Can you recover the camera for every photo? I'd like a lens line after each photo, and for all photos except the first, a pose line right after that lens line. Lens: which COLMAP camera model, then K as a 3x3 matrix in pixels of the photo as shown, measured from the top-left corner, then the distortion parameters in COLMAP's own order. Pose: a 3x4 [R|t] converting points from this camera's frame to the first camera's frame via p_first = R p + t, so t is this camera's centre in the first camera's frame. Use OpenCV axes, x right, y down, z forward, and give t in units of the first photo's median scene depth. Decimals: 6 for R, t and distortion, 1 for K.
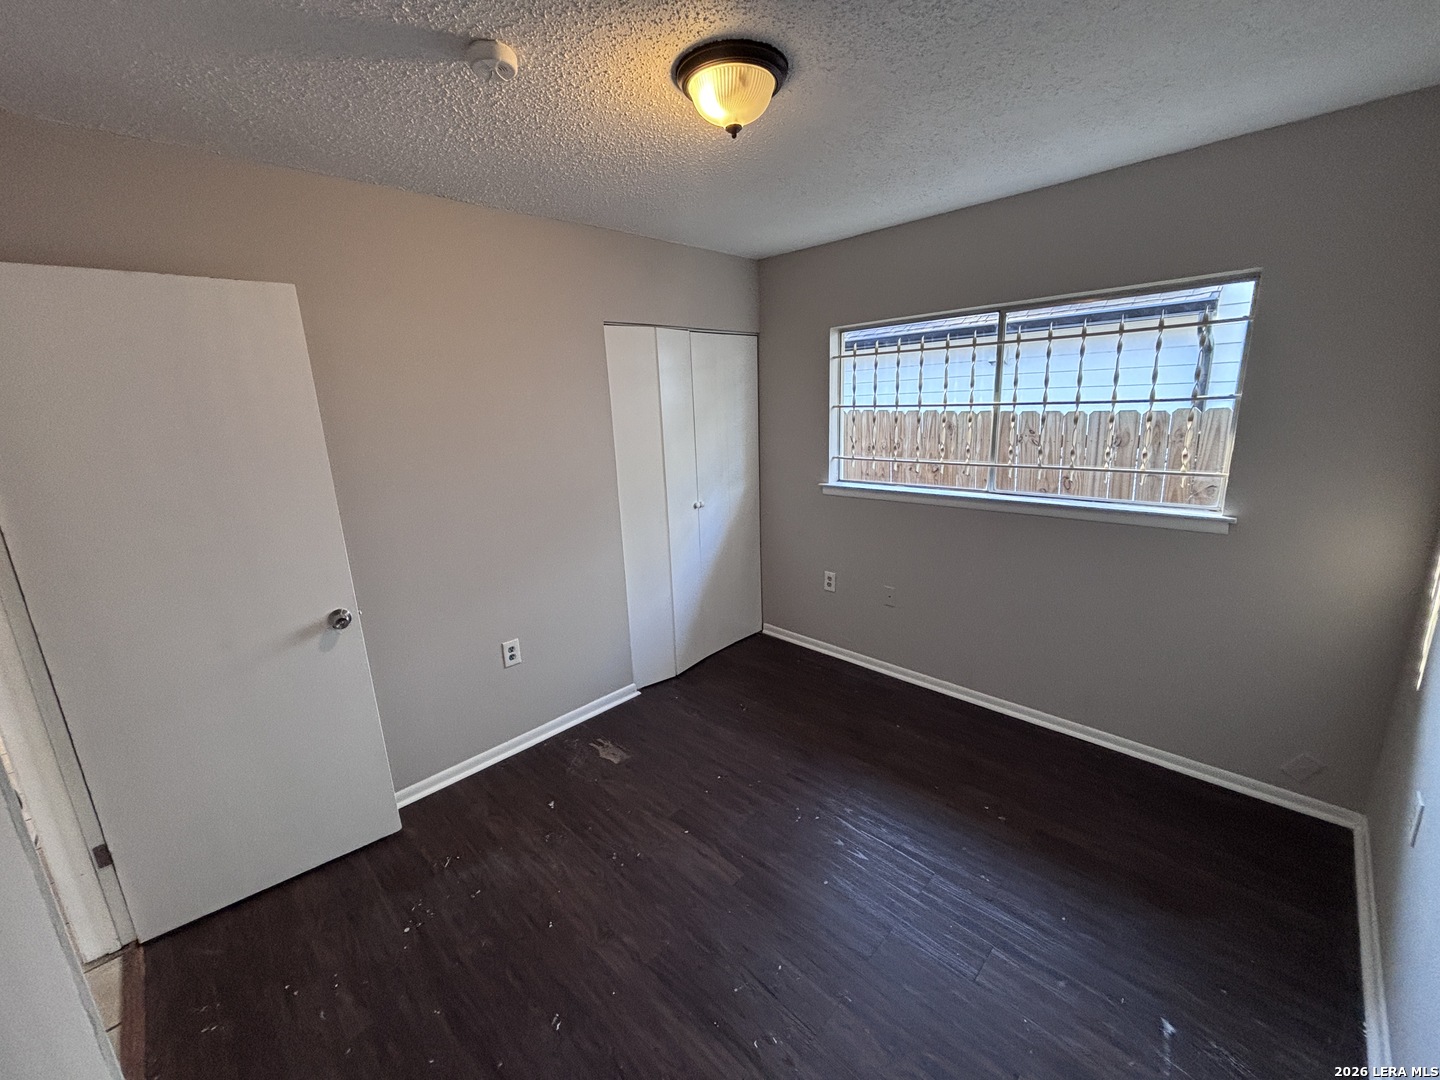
lens RADIAL K [[577.7, 0, 711.0], [0, 577.7, 544.5], [0, 0, 1]] dist [0.024401, -0.000004]
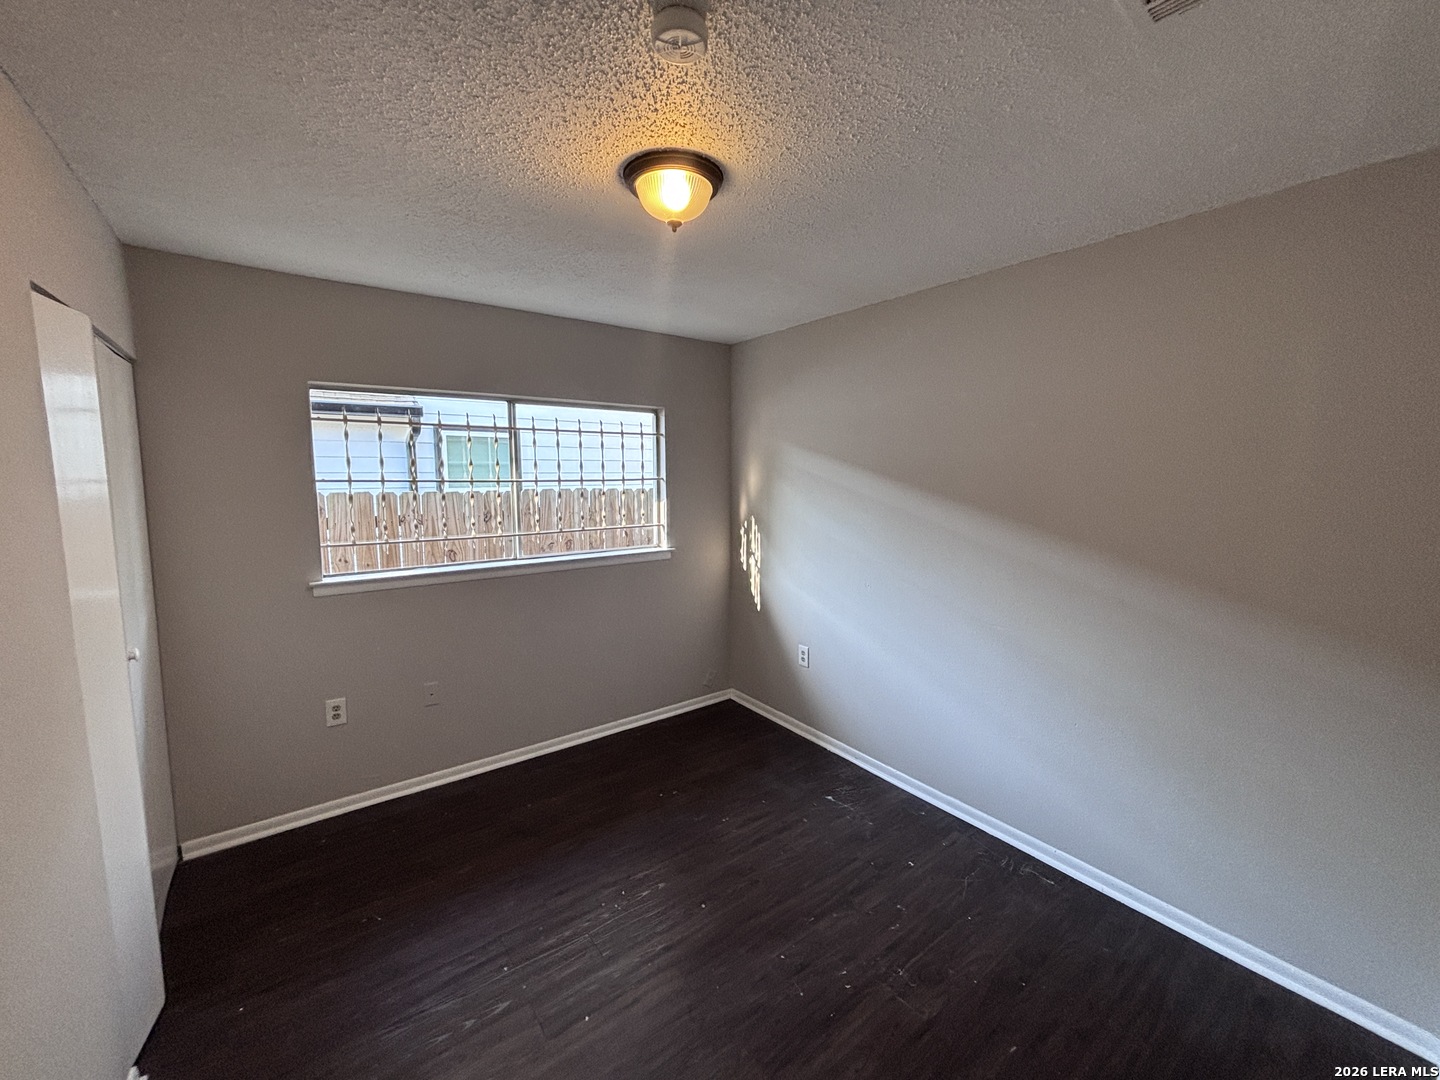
lens RADIAL K [[577.7, 0, 726.0], [0, 577.7, 551.5], [0, 0, 1]] dist [0.024401, -0.000004]
pose [[0.152522, -0.102744, 0.982945, -0.601418], [0.236805, 0.969408, 0.064585, -0.090547], [-0.959511, 0.222915, 0.172187, 0.472797]]
